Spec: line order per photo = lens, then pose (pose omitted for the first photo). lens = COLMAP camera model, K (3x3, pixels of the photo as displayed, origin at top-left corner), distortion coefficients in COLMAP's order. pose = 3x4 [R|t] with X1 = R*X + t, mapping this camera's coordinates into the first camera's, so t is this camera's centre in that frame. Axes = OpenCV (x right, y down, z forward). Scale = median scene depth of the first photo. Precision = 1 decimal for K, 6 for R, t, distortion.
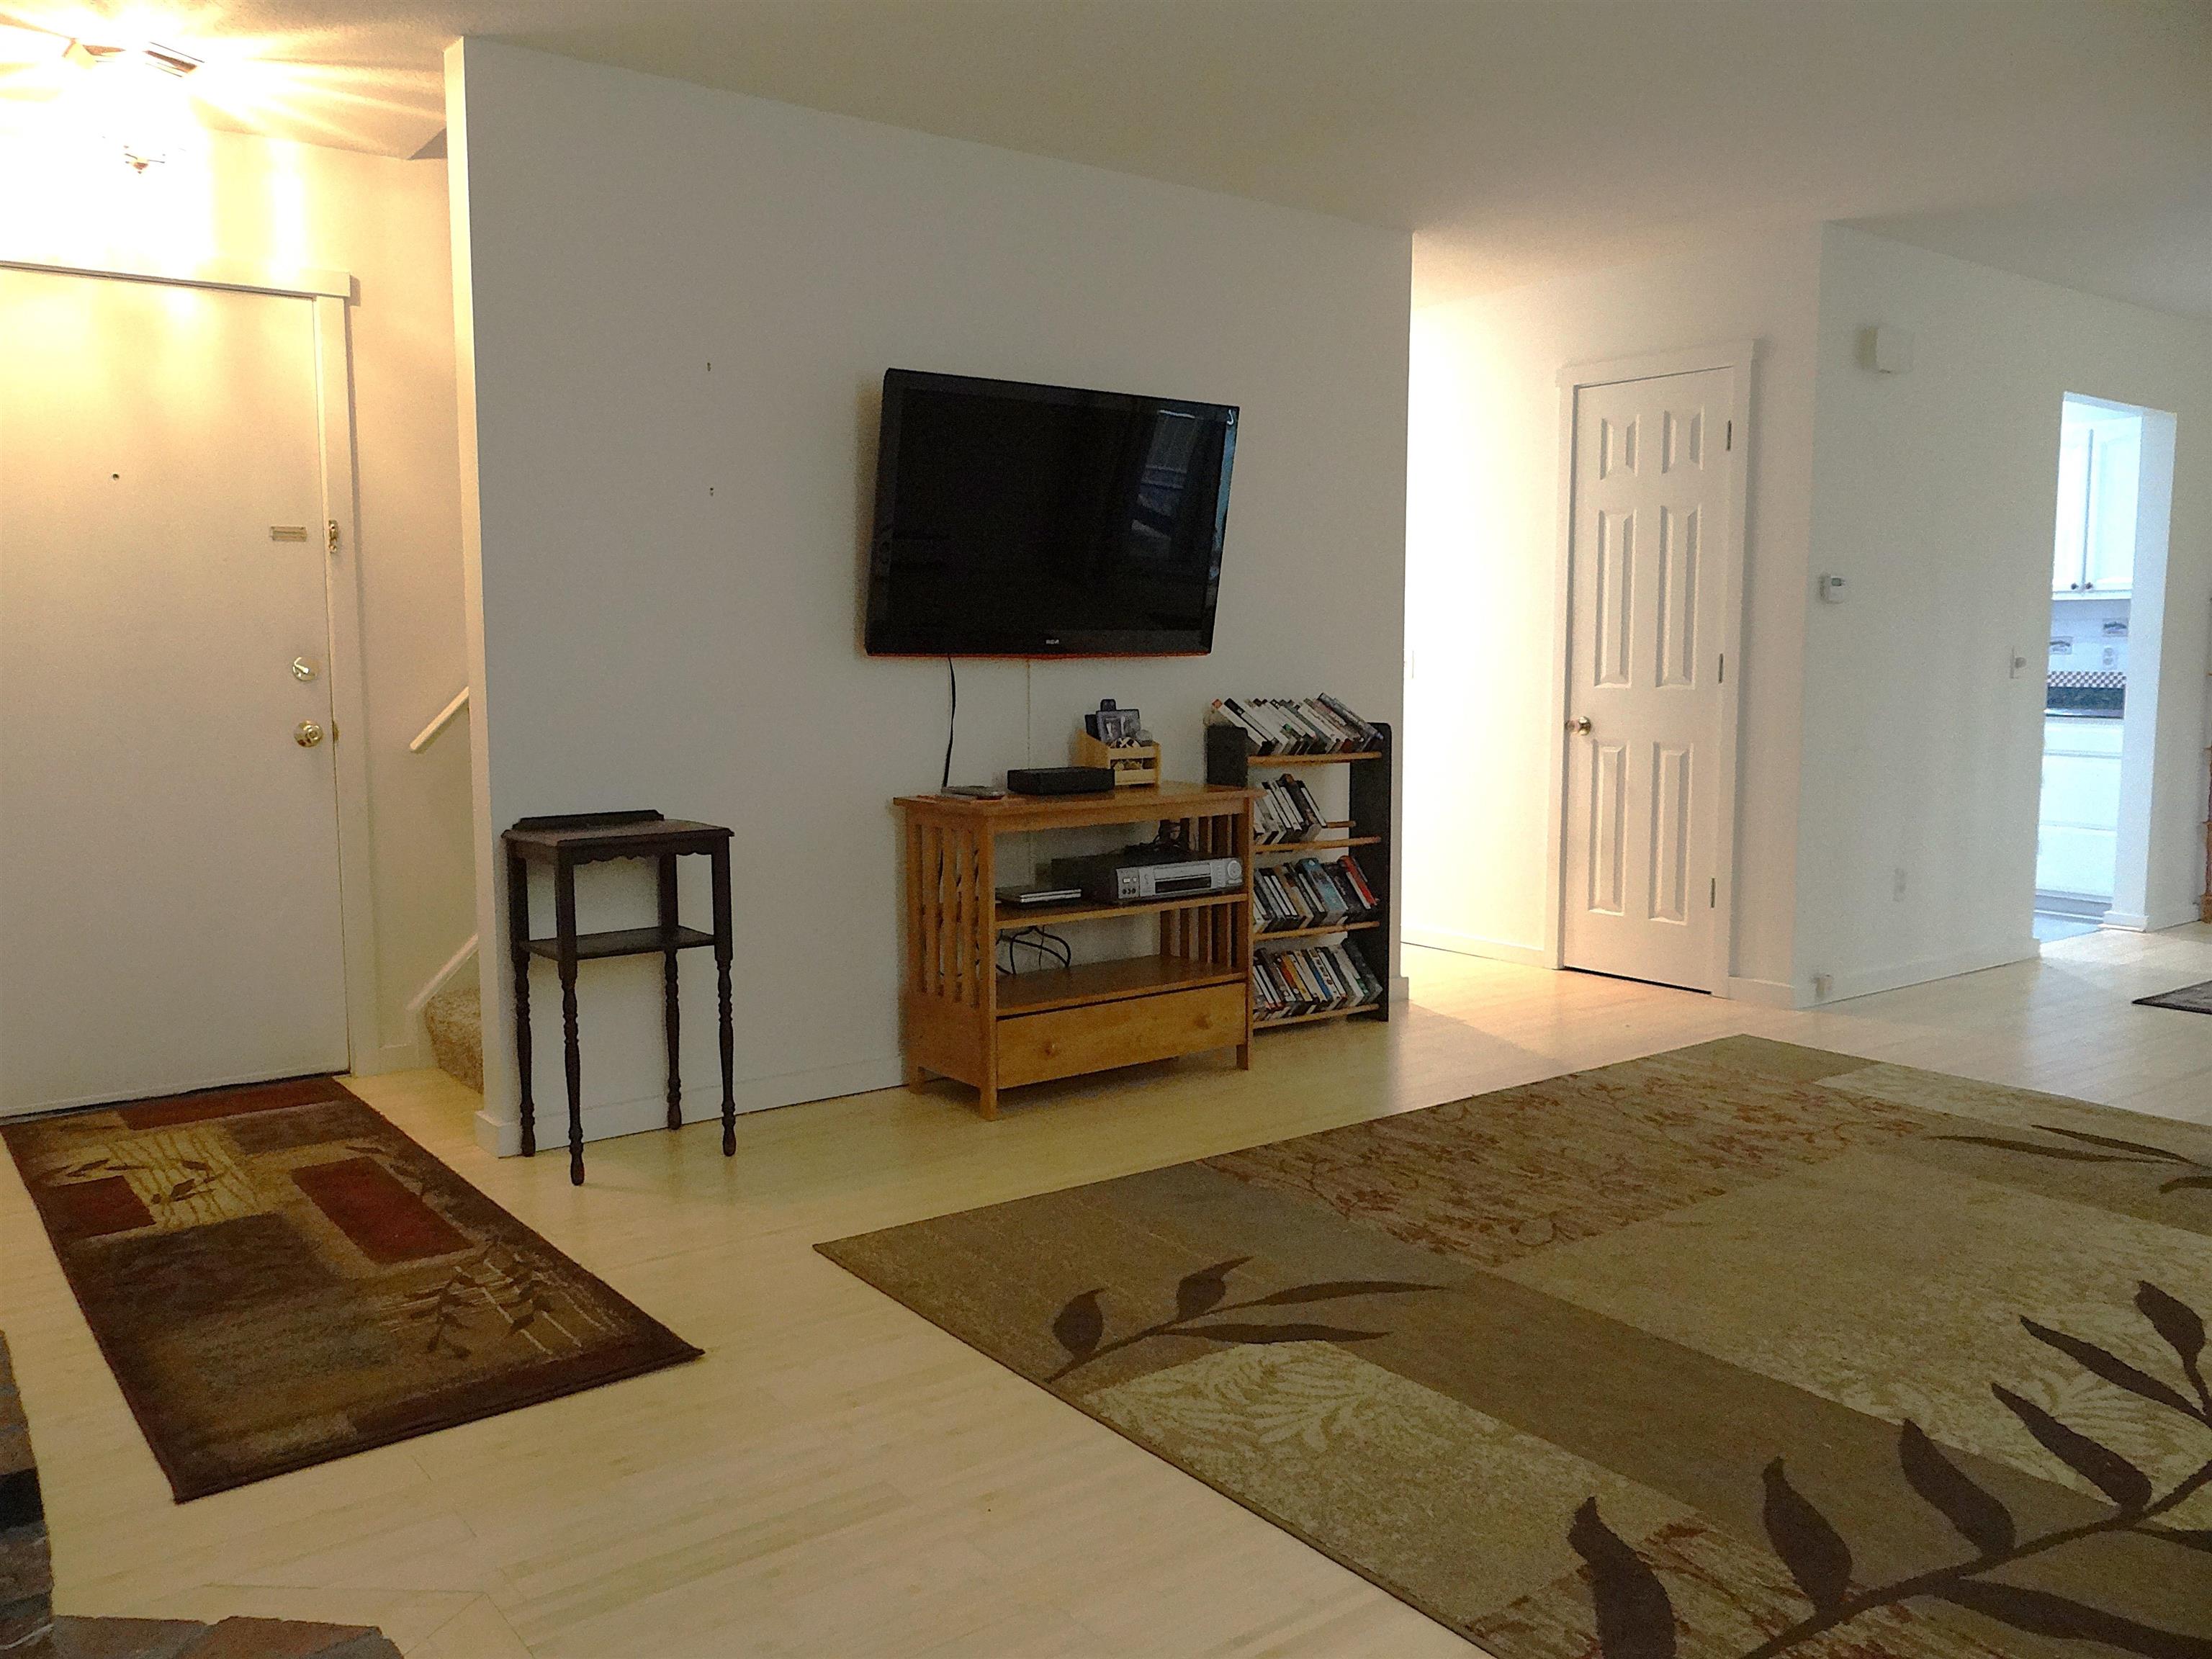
lens RADIAL K [[1747.1, 0, 1106.0], [0, 1747.1, 829.5], [0, 0, 1]] dist [0.003230, 0.006503]
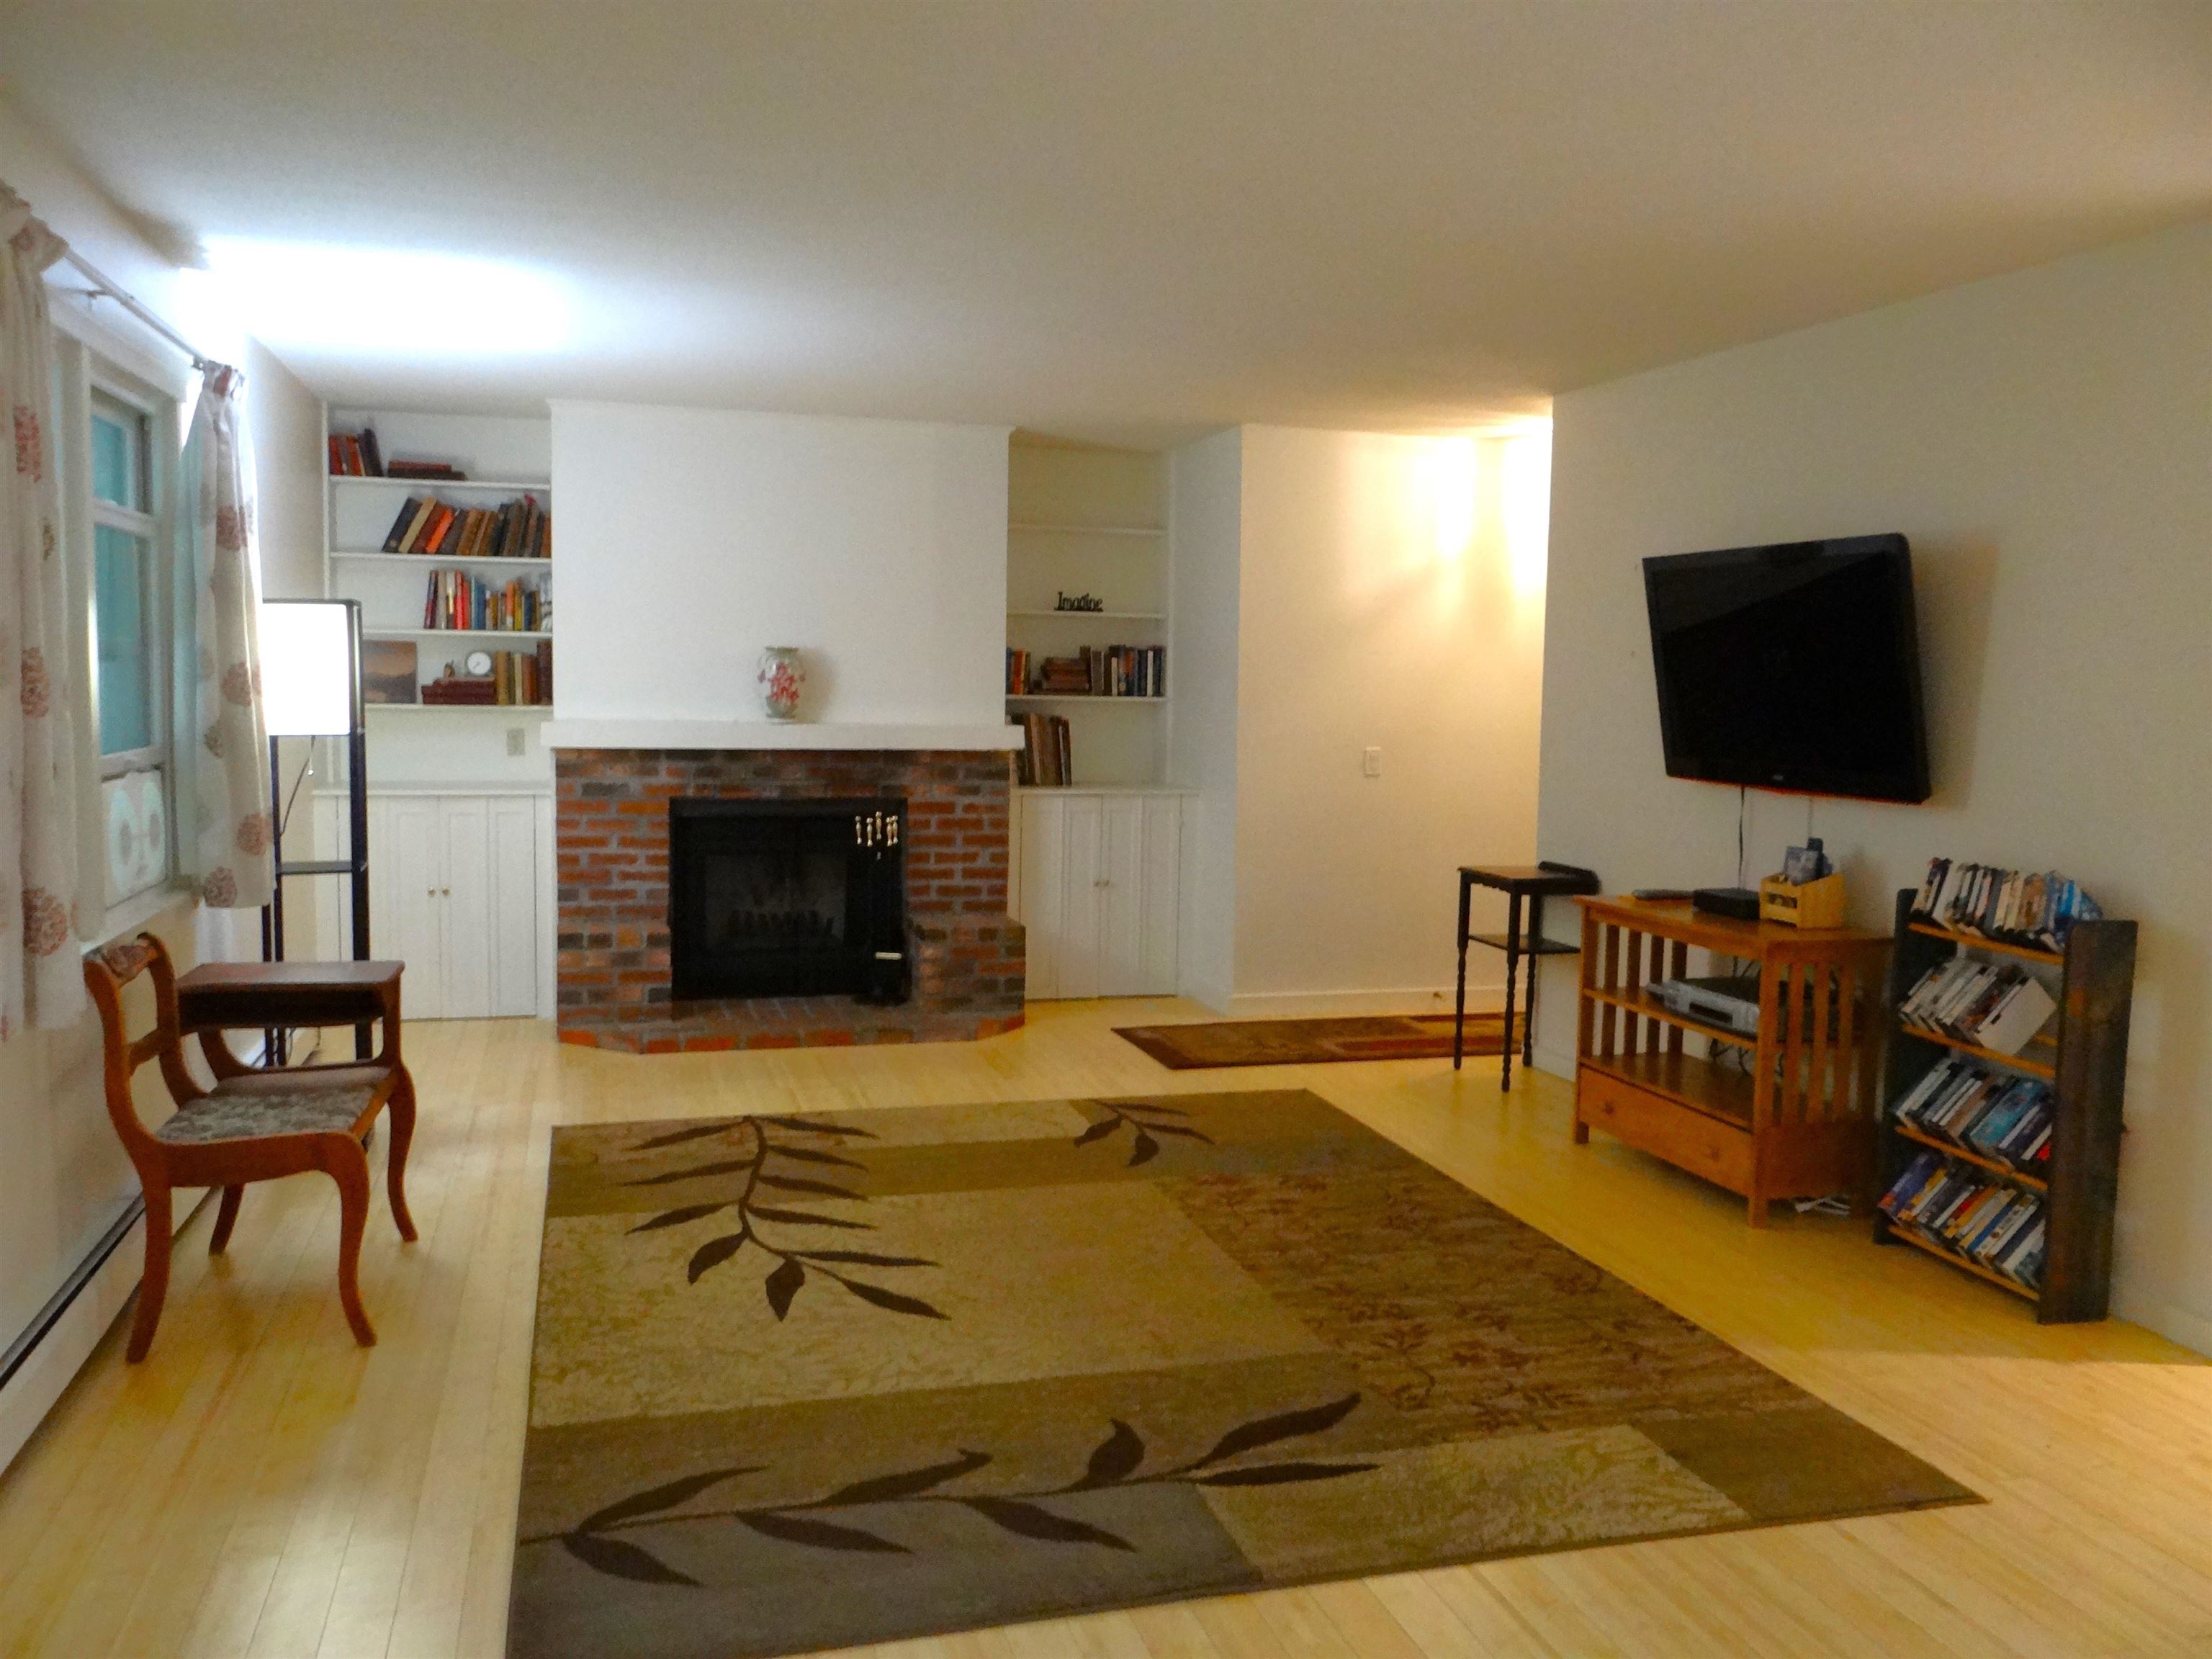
lens RADIAL K [[1818.8, 0, 1106.0], [0, 1818.8, 829.5], [0, 0, 1]] dist [-0.003171, -0.000613]
pose [[-0.366561, 0.076547, -0.927240, 1.491425], [-0.116427, 0.985002, 0.127342, -0.219300], [0.923081, 0.154634, -0.352151, 1.312501]]
